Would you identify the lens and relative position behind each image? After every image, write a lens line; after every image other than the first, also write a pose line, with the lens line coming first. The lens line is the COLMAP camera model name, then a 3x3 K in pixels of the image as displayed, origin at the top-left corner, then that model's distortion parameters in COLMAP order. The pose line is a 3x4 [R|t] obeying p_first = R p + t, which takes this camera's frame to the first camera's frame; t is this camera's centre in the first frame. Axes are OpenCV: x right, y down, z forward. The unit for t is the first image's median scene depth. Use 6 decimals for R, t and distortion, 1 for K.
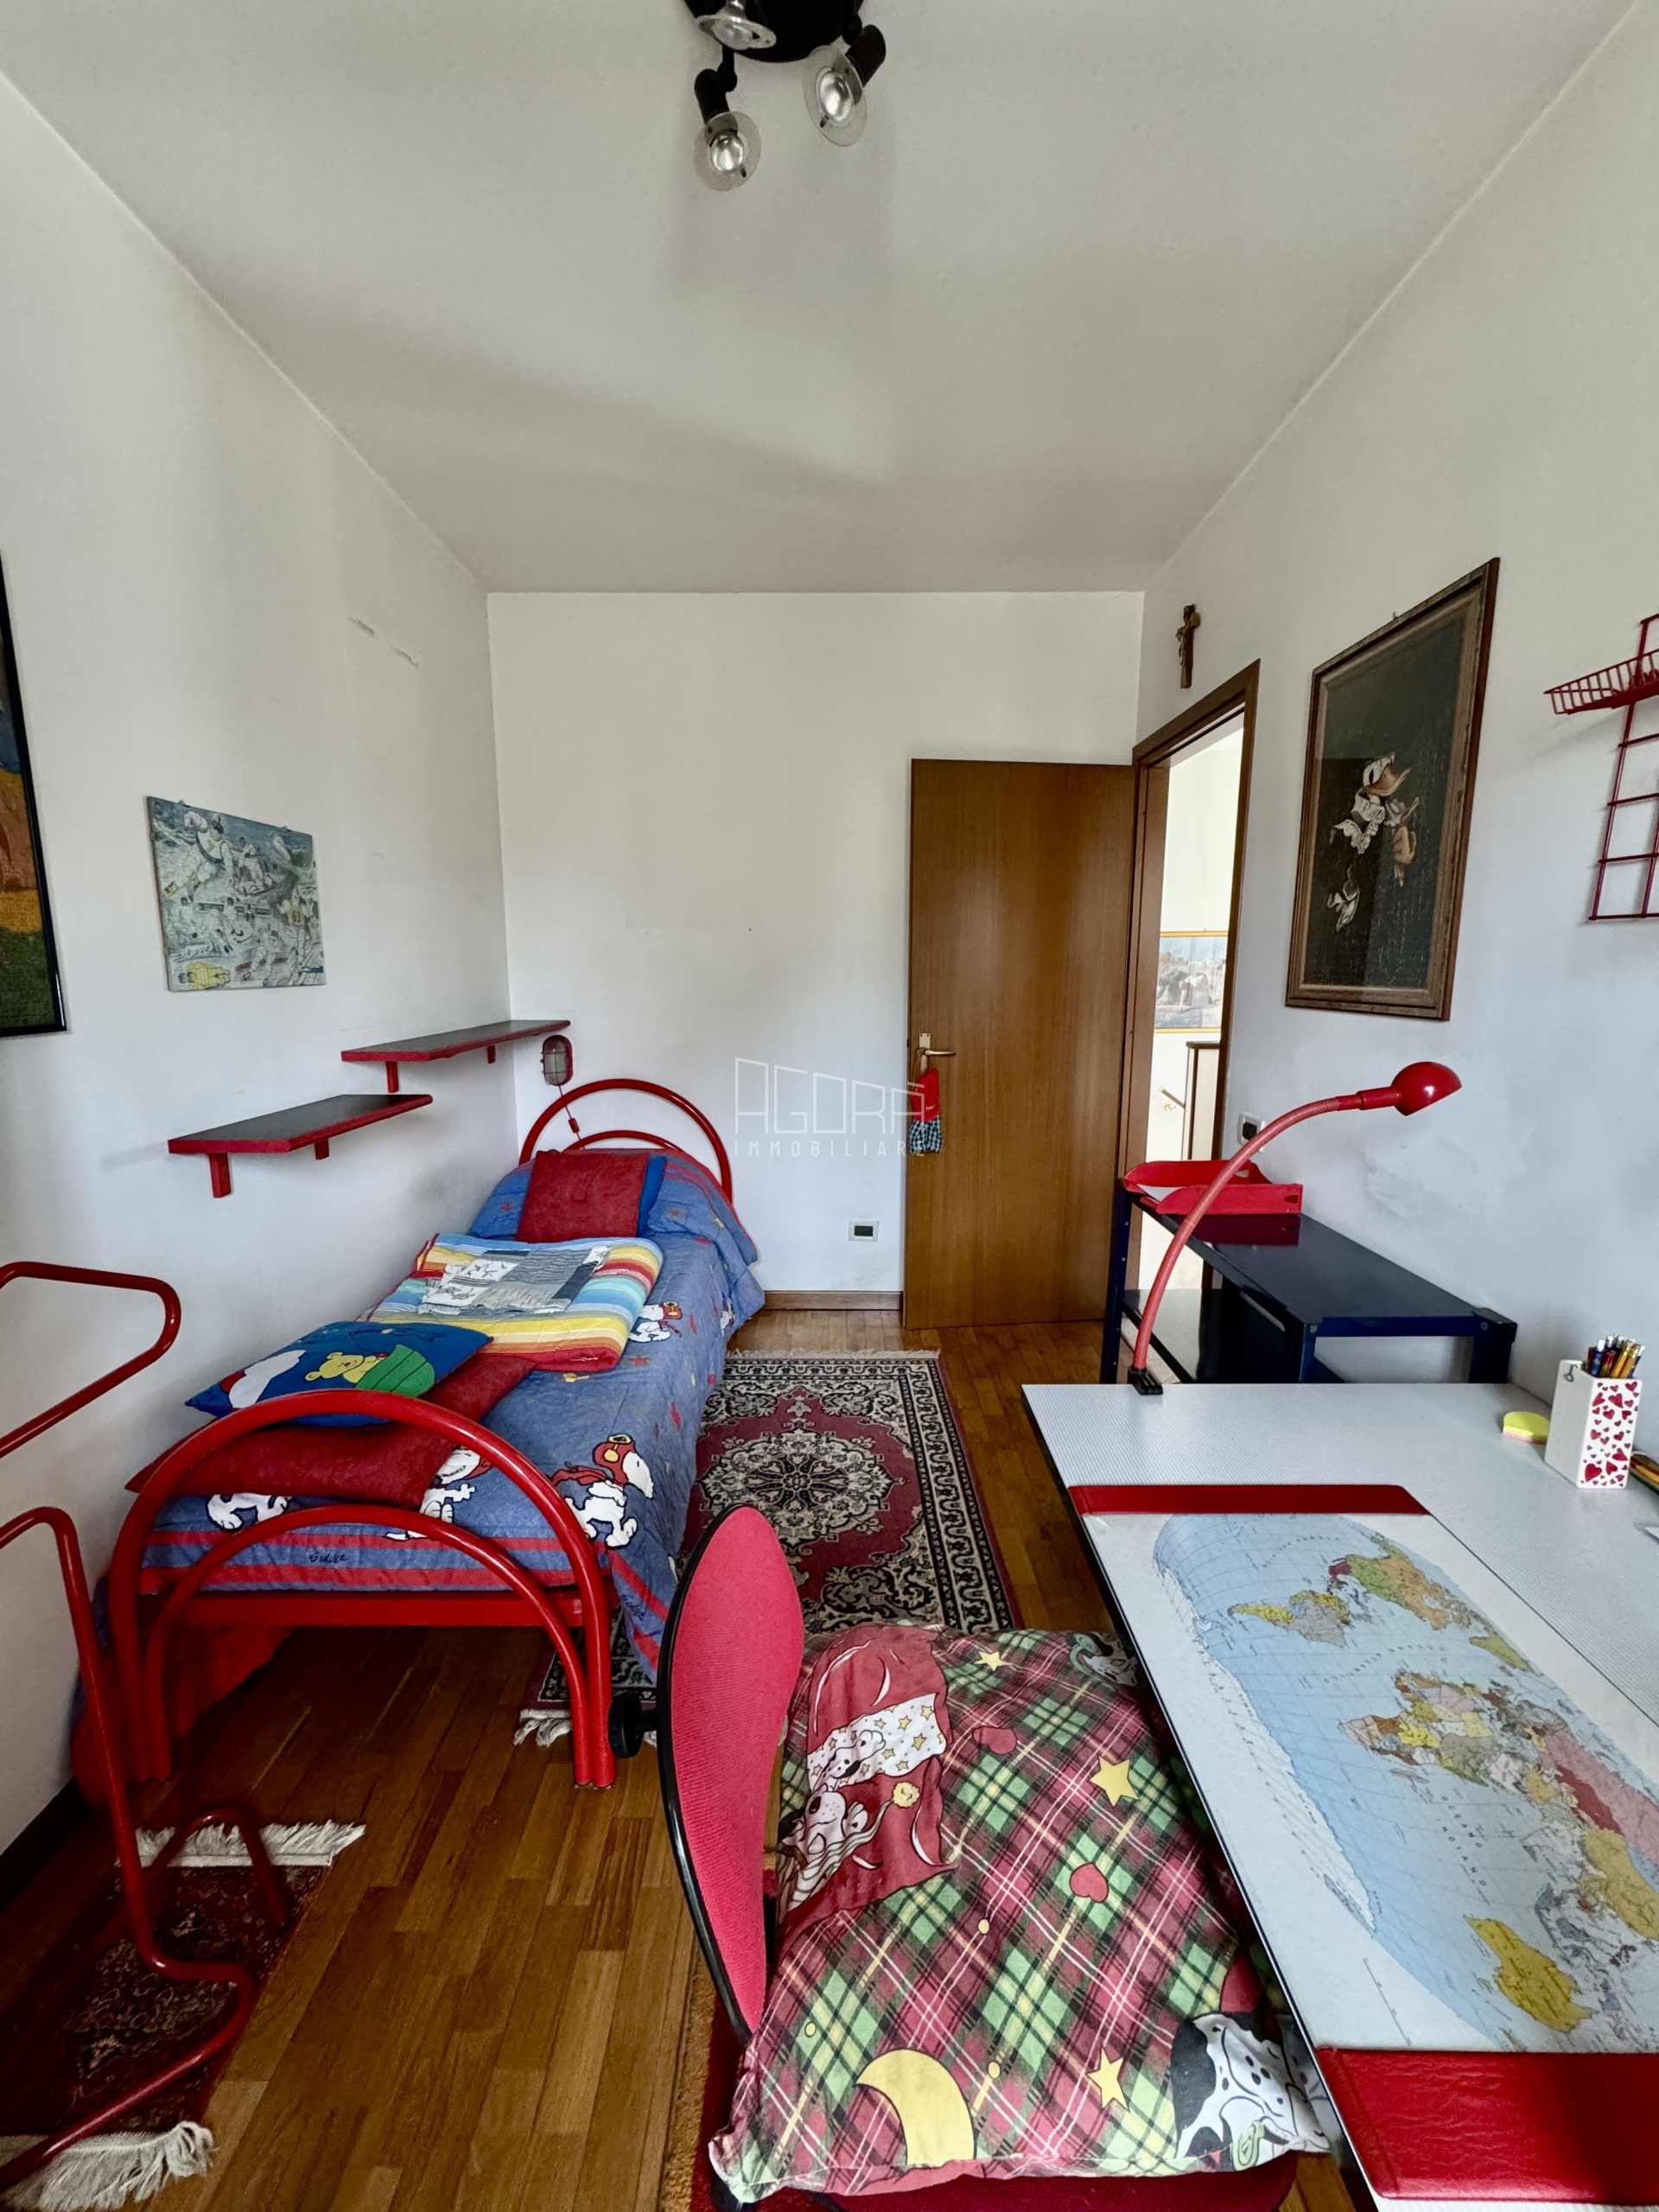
lens RADIAL K [[876.8, 0, 829.9], [0, 876.8, 1103.0], [0, 0, 1]] dist [-0.003383, 0.000110]
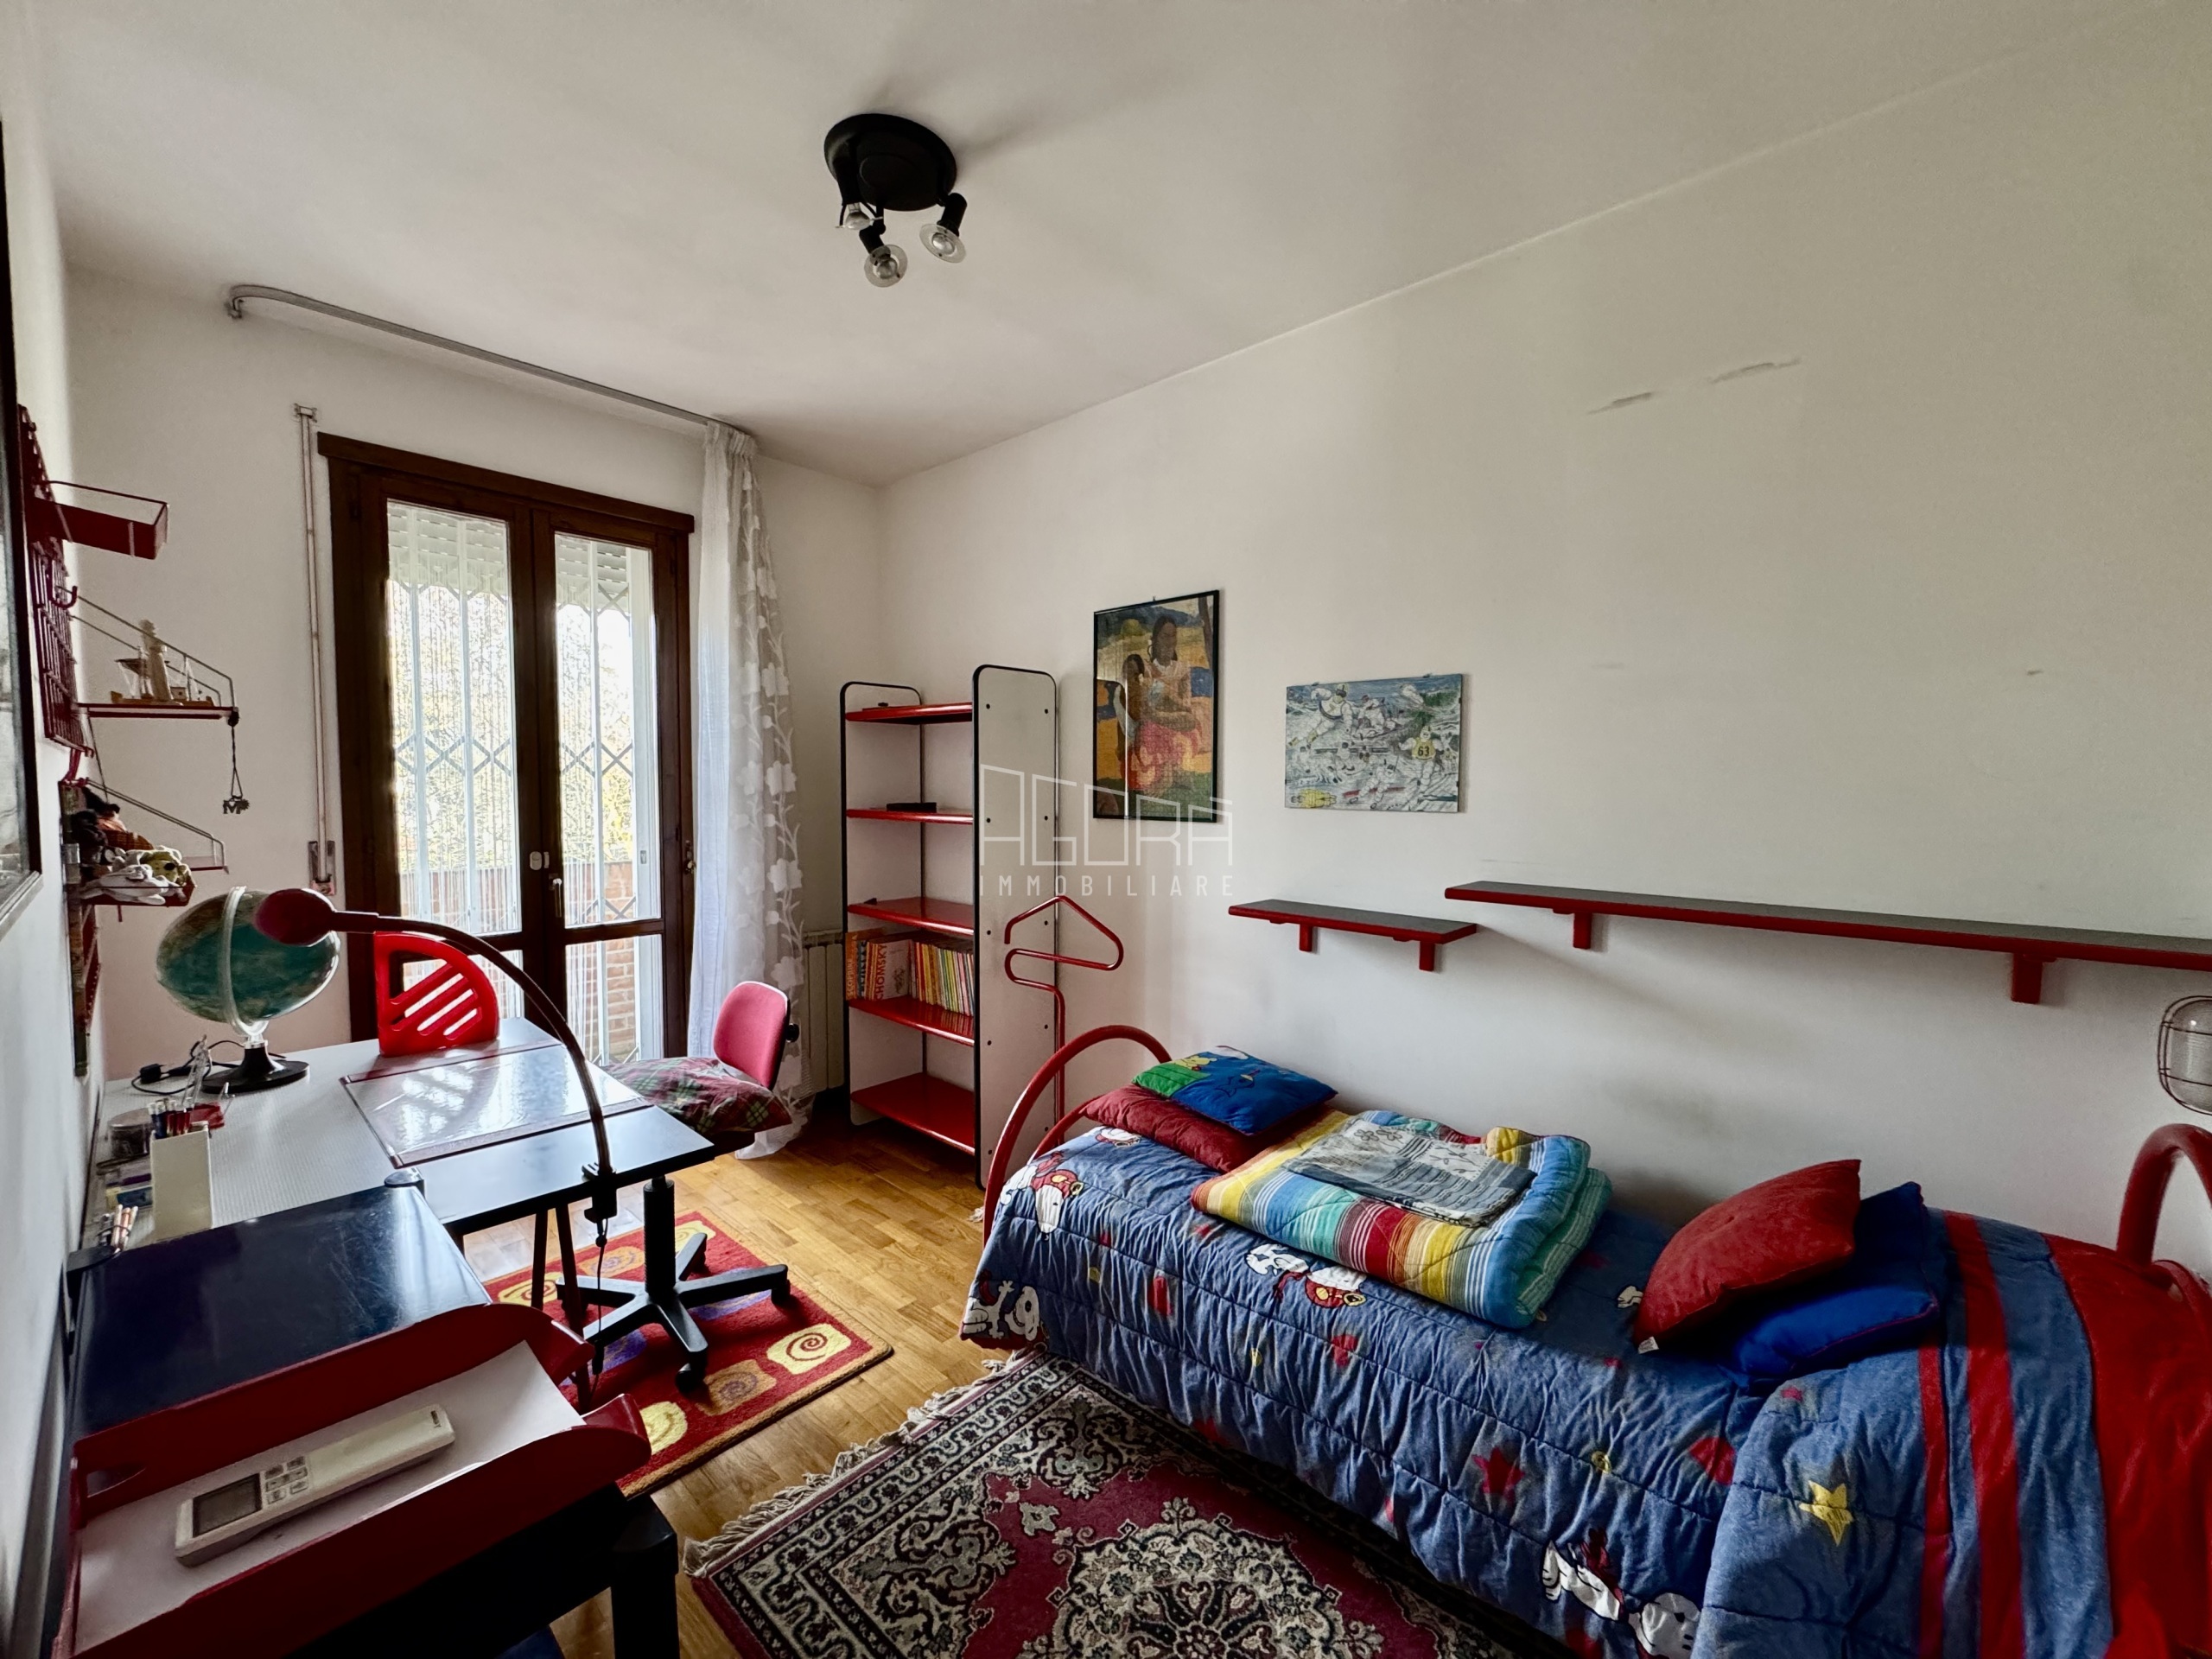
lens RADIAL K [[876.8, 0, 1106.0], [0, 876.8, 829.5], [0, 0, 1]] dist [-0.003383, 0.000110]
pose [[-0.665697, 0.038319, -0.745238, 0.538605], [-0.125343, 0.978750, 0.162290, -0.259778], [0.735620, 0.201446, -0.646748, 1.530065]]
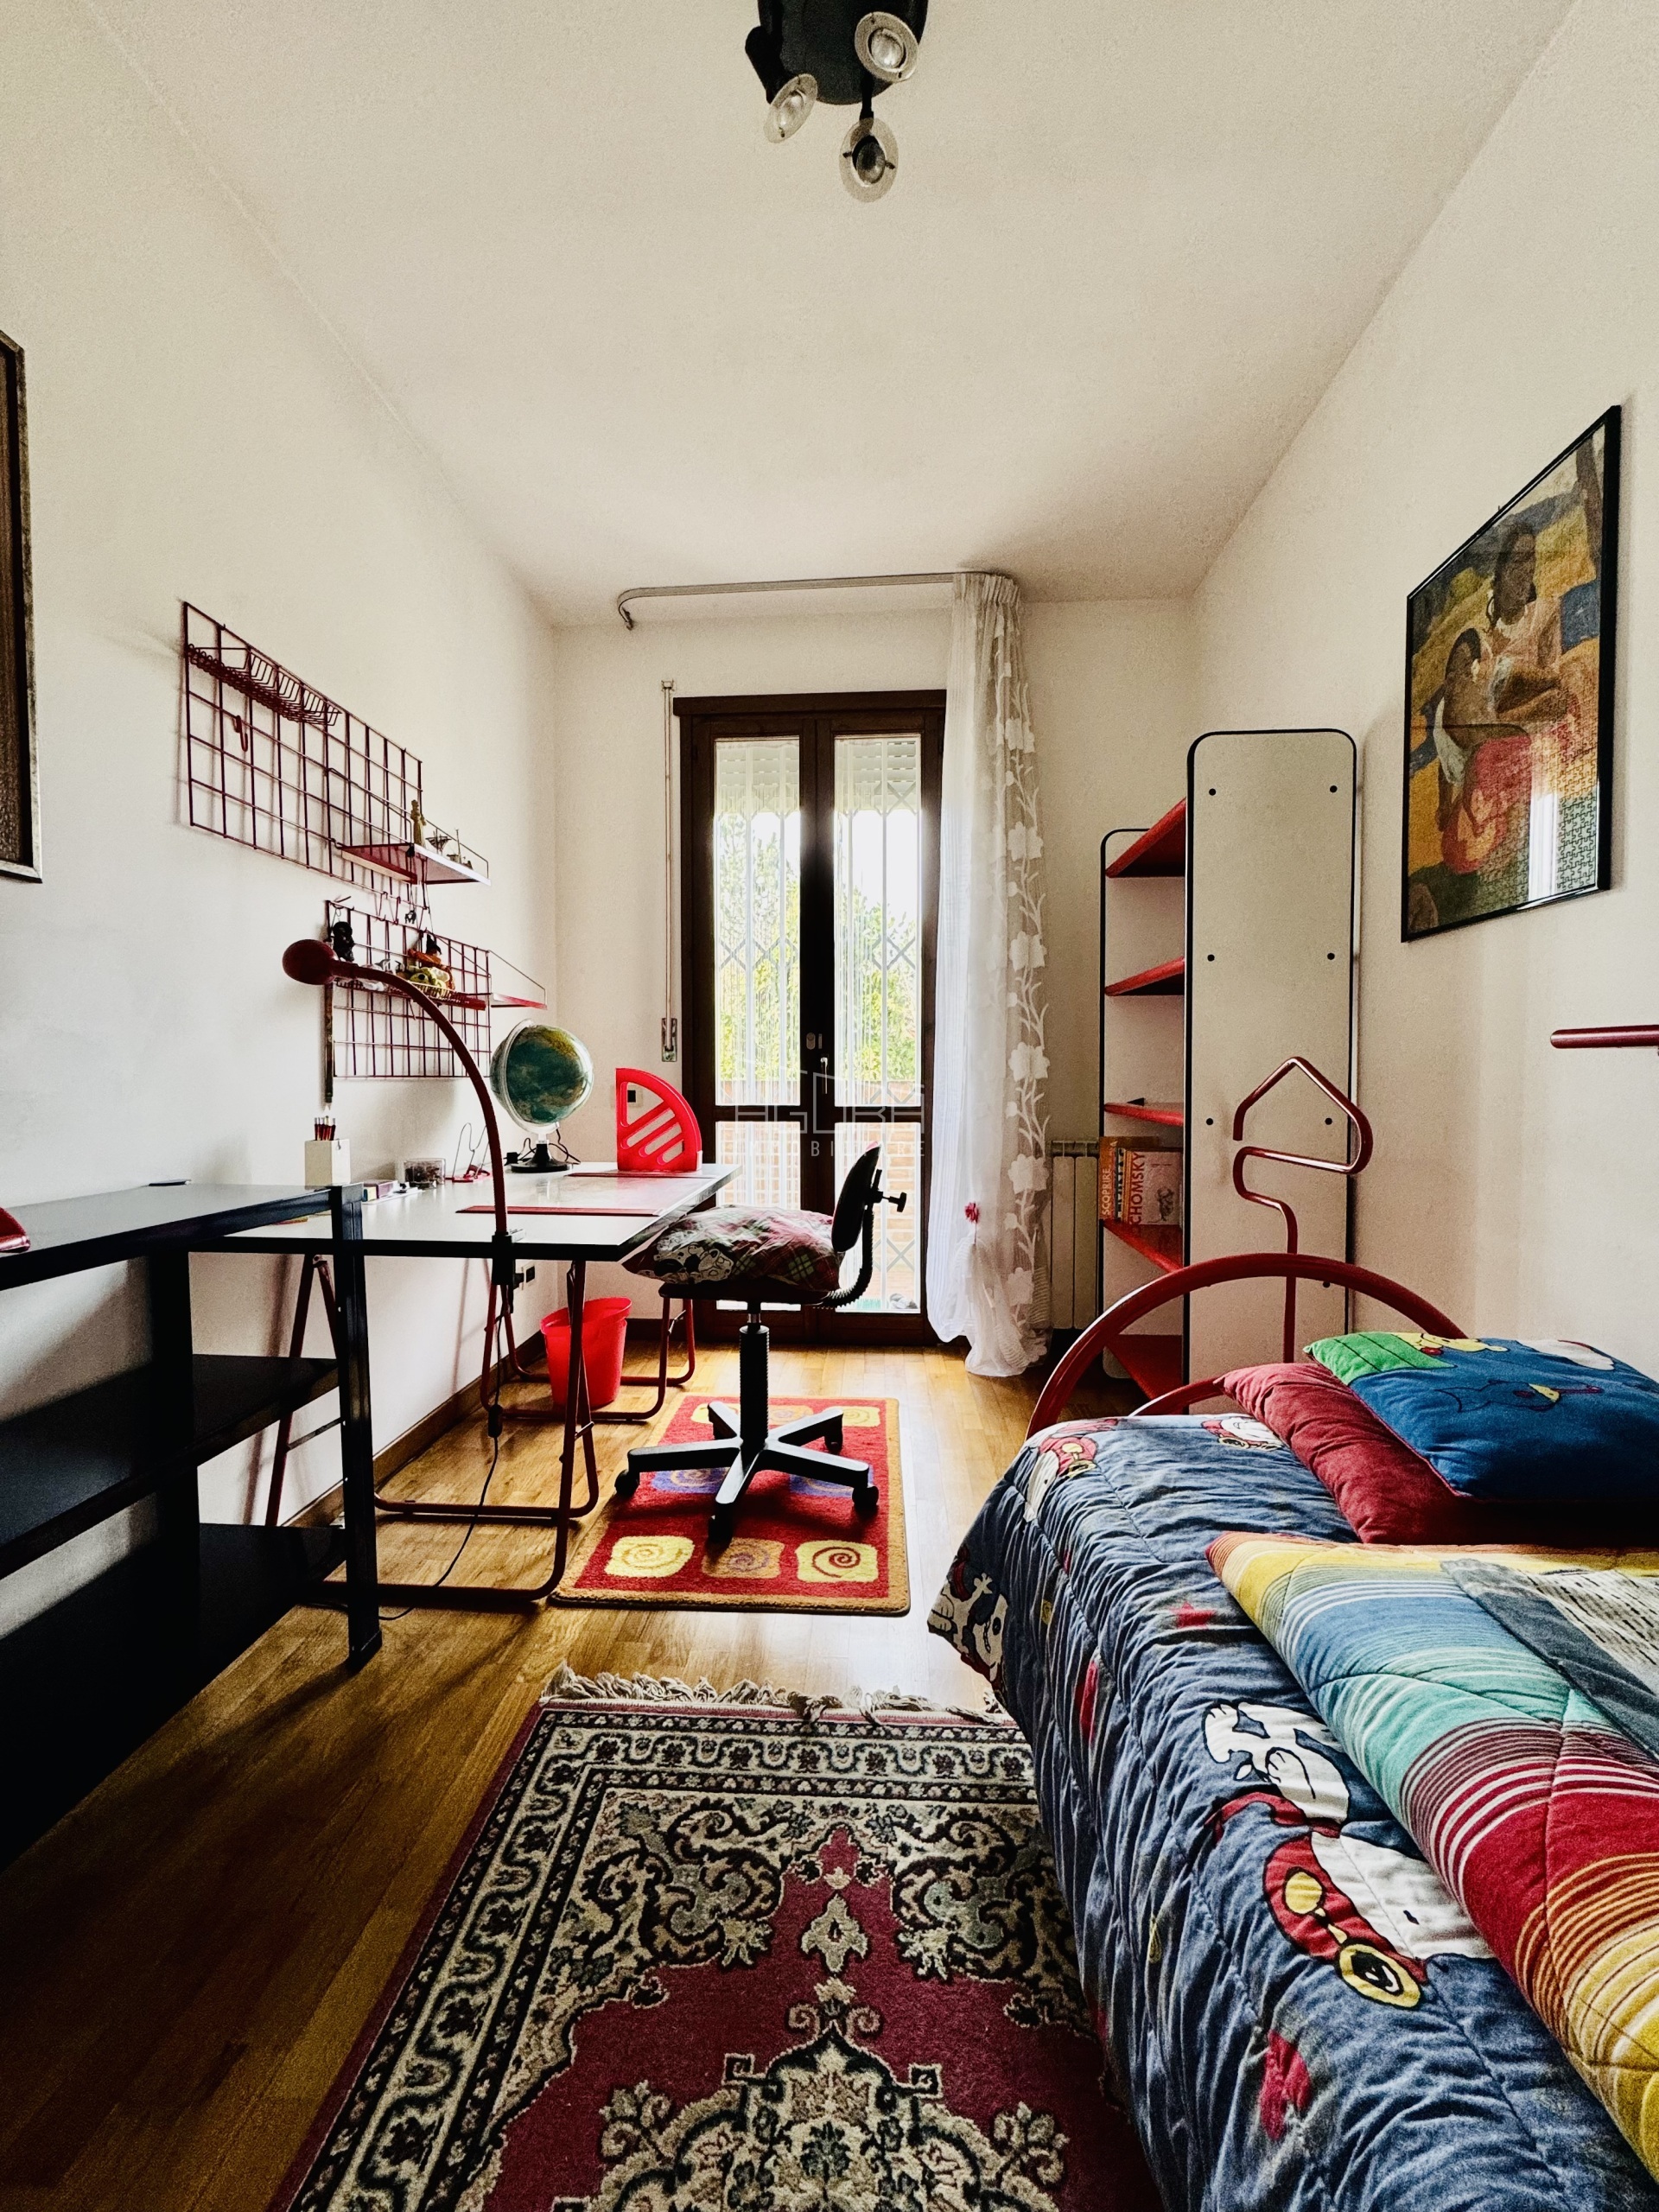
lens RADIAL K [[876.8, 0, 829.9], [0, 876.8, 1103.0], [0, 0, 1]] dist [-0.003383, 0.000110]
pose [[-0.998414, 0.001081, 0.056288, -0.072973], [0.011890, 0.981313, 0.192050, -0.035462], [-0.055029, 0.192414, -0.979770, 1.477782]]
